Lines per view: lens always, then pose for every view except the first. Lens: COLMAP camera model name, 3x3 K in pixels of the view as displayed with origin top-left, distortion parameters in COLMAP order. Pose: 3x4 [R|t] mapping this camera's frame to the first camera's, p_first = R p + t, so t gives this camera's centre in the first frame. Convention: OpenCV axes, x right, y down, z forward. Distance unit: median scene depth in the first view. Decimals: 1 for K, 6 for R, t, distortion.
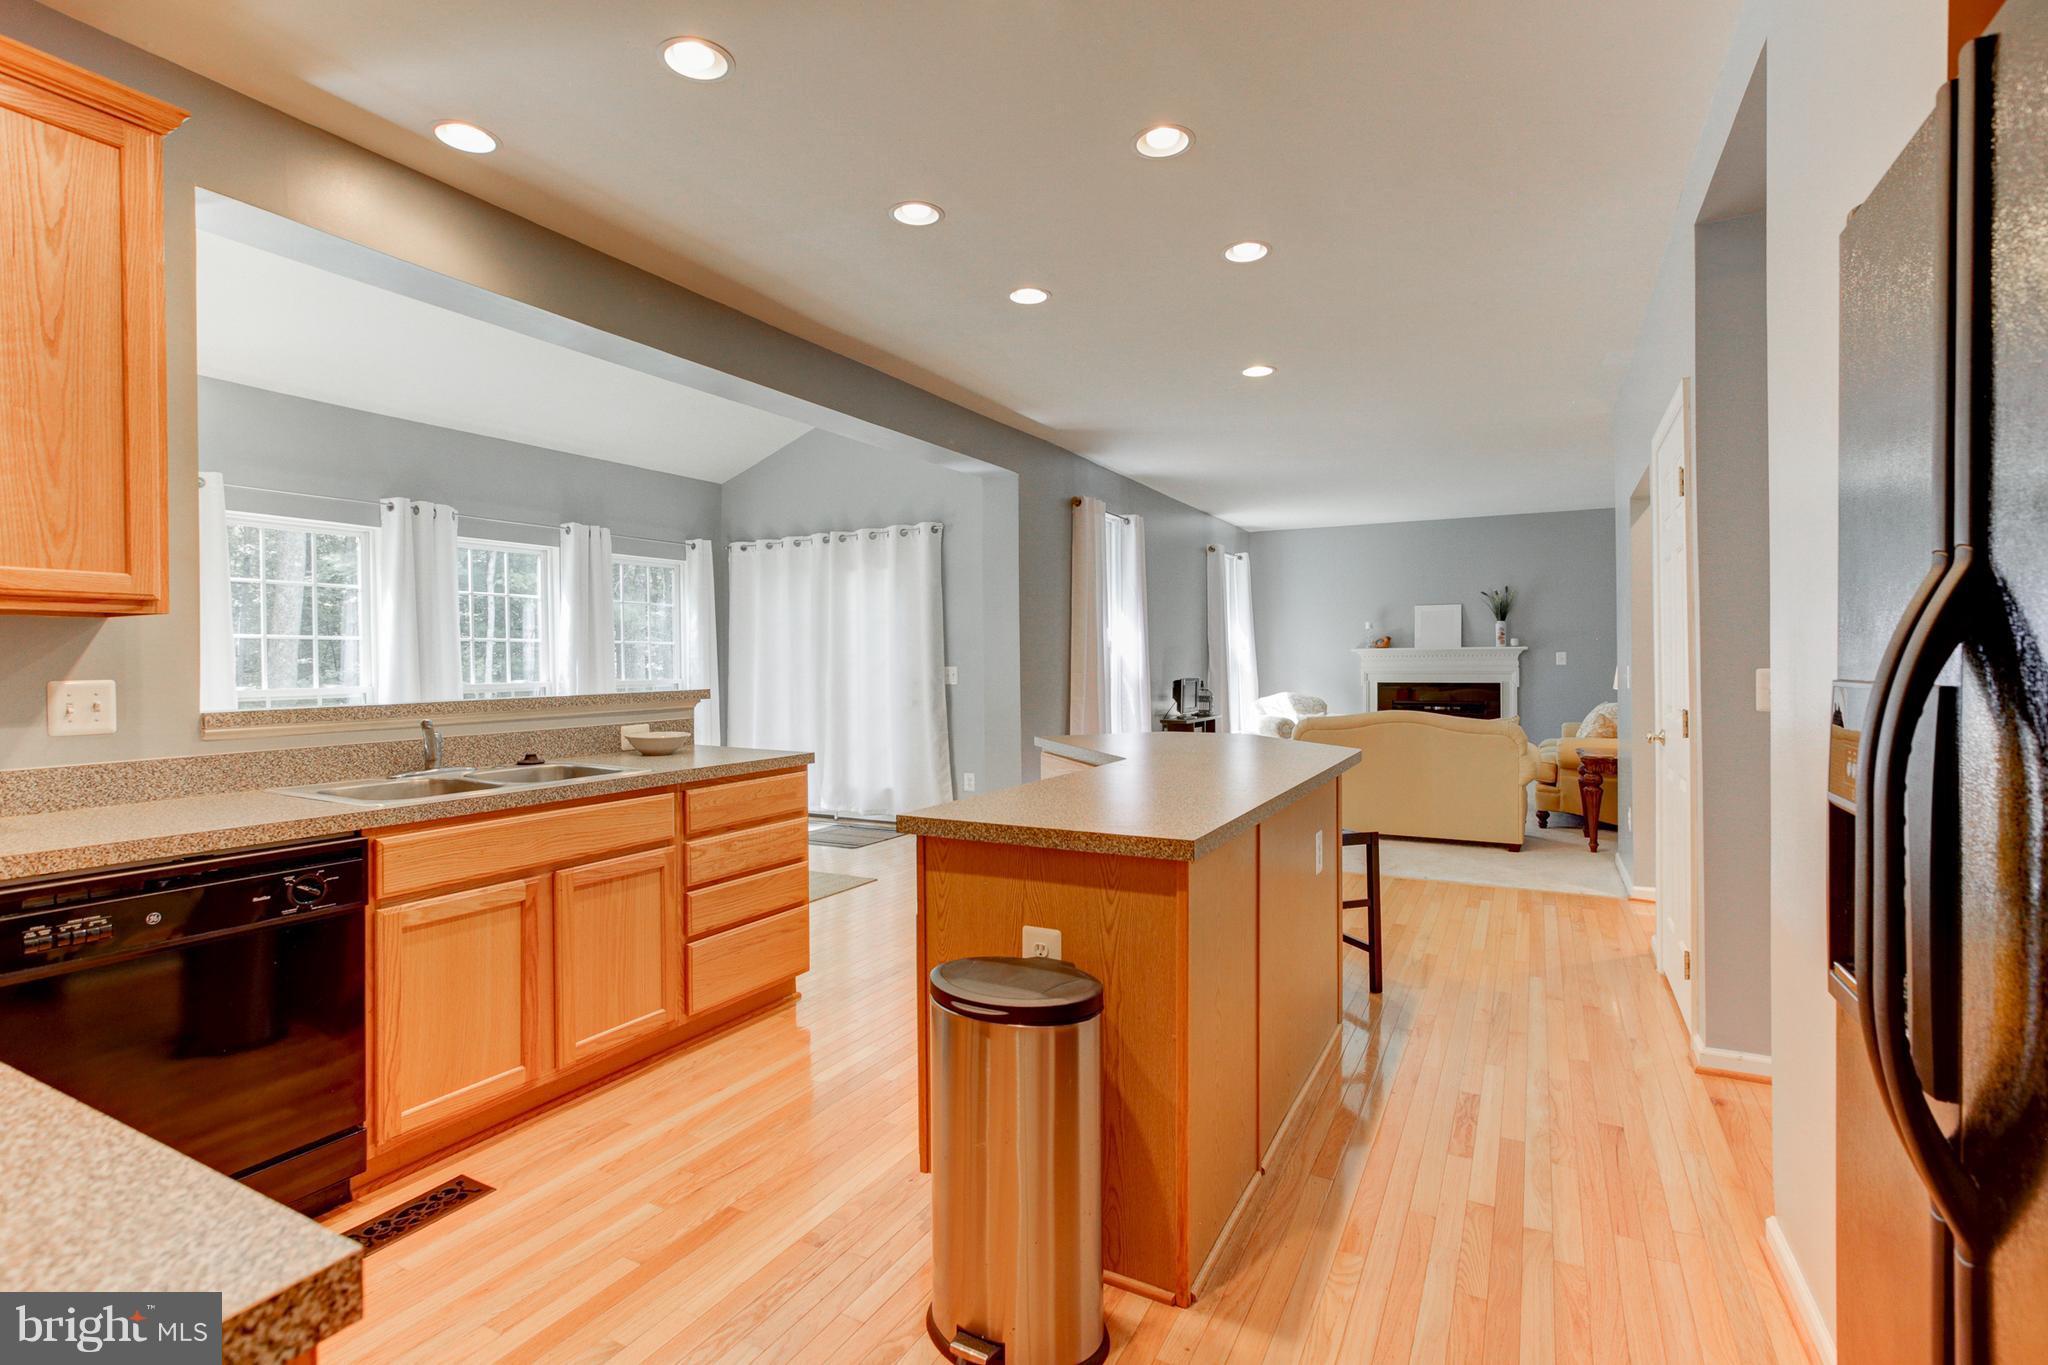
lens RADIAL K [[951.5, 0, 1023.4], [0, 951.5, 666.3], [0, 0, 1]] dist [-0.020384, 0.012042]
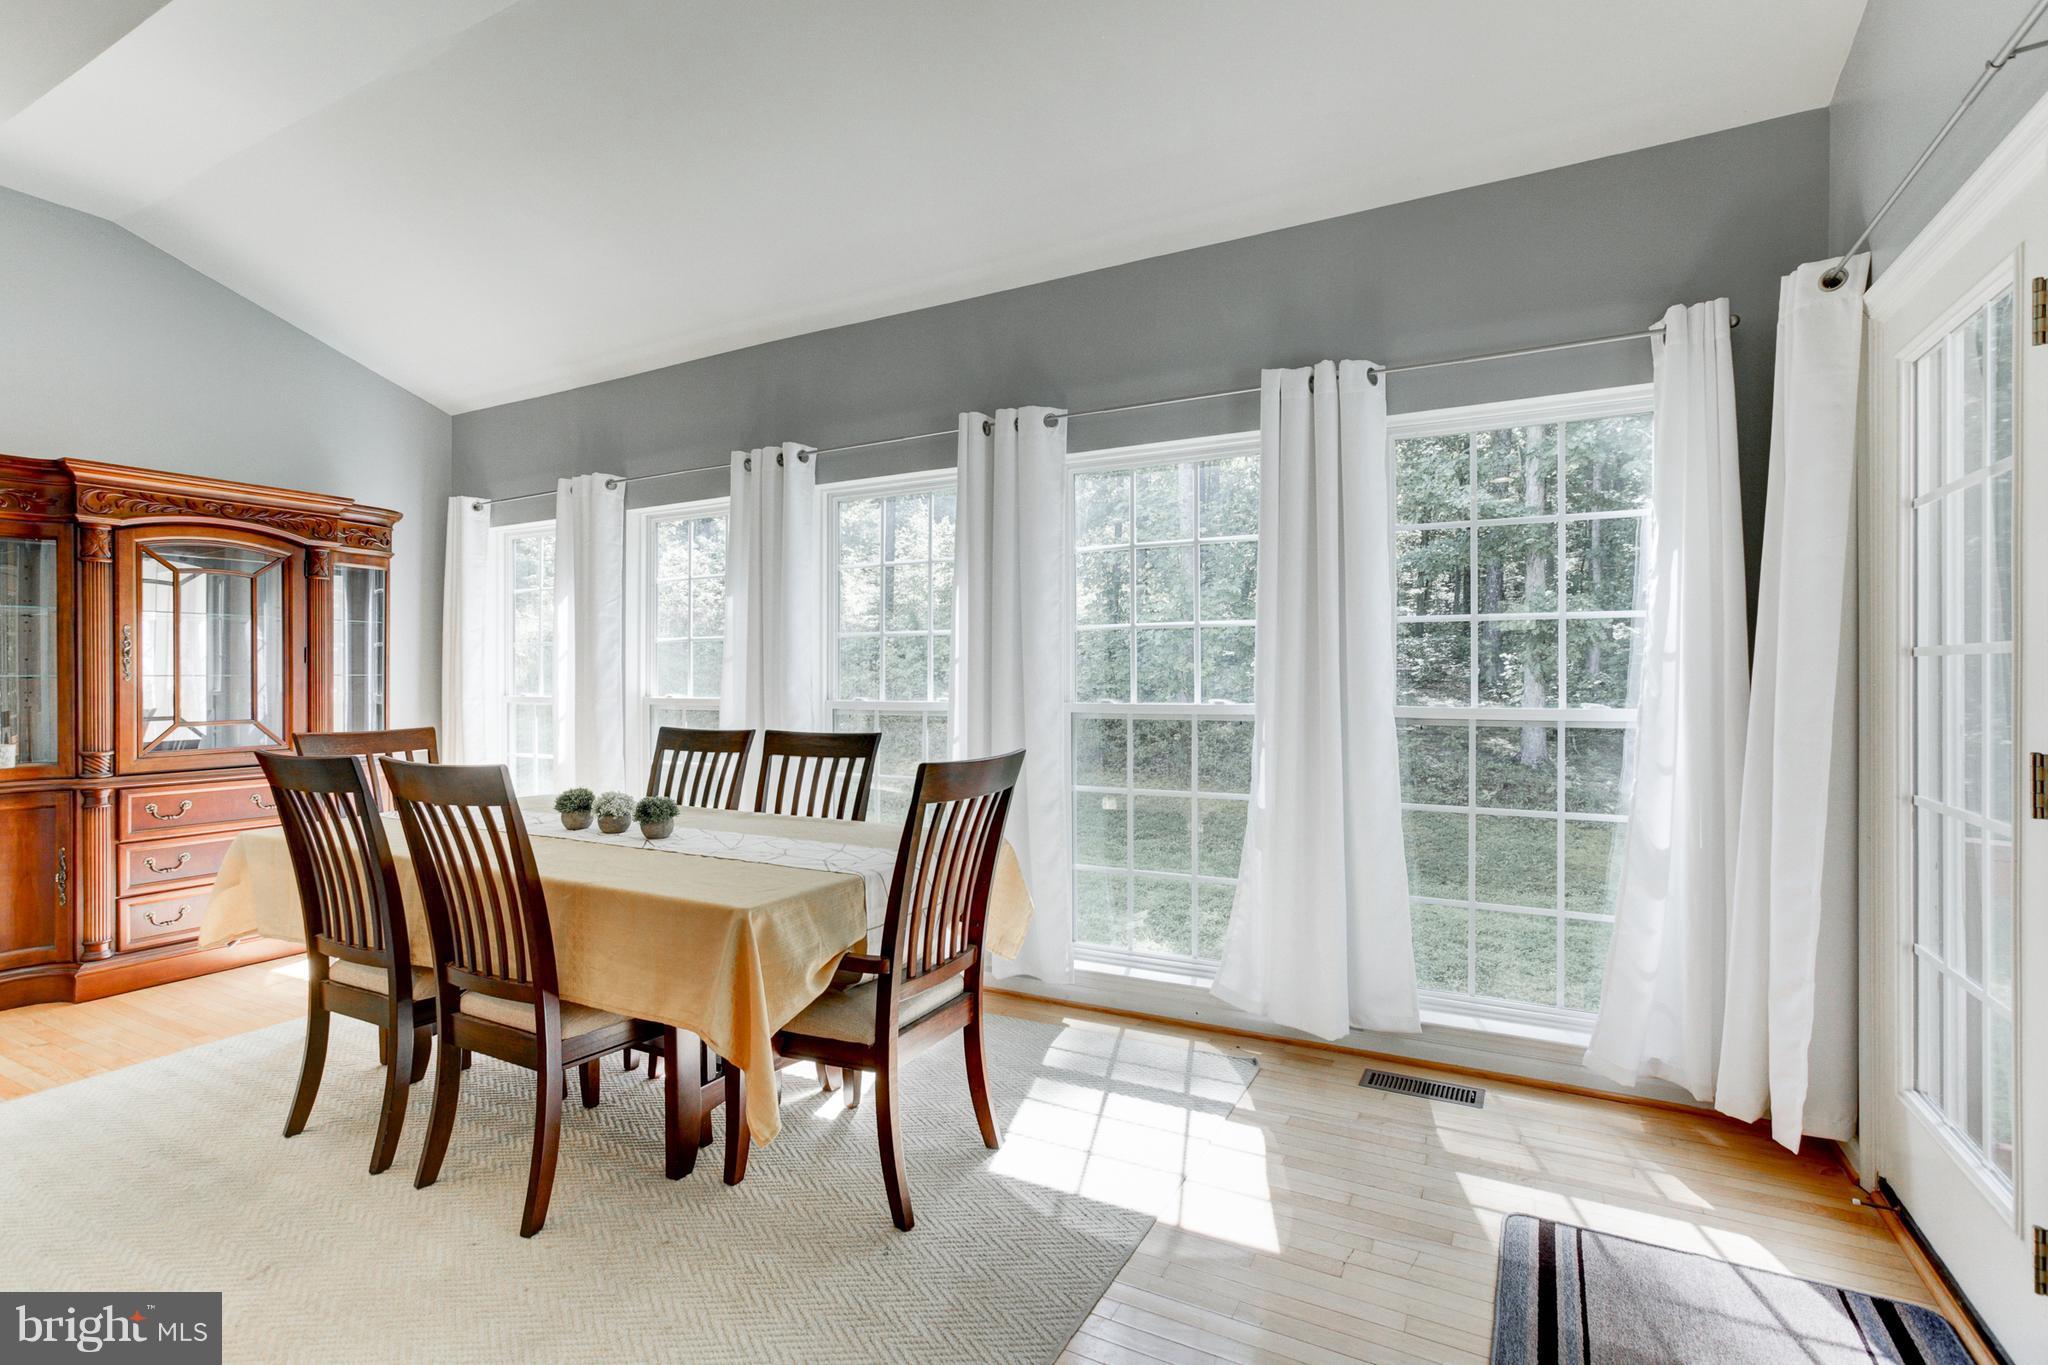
lens RADIAL K [[963.6, 0, 1022.9], [0, 963.6, 666.4], [0, 0, 1]] dist [-0.037604, 0.025257]
pose [[-0.001391, 0.001065, -0.999998, 0.001898], [0.002179, 0.999997, 0.001062, -0.004570], [0.999997, -0.002178, -0.001394, 0.863055]]
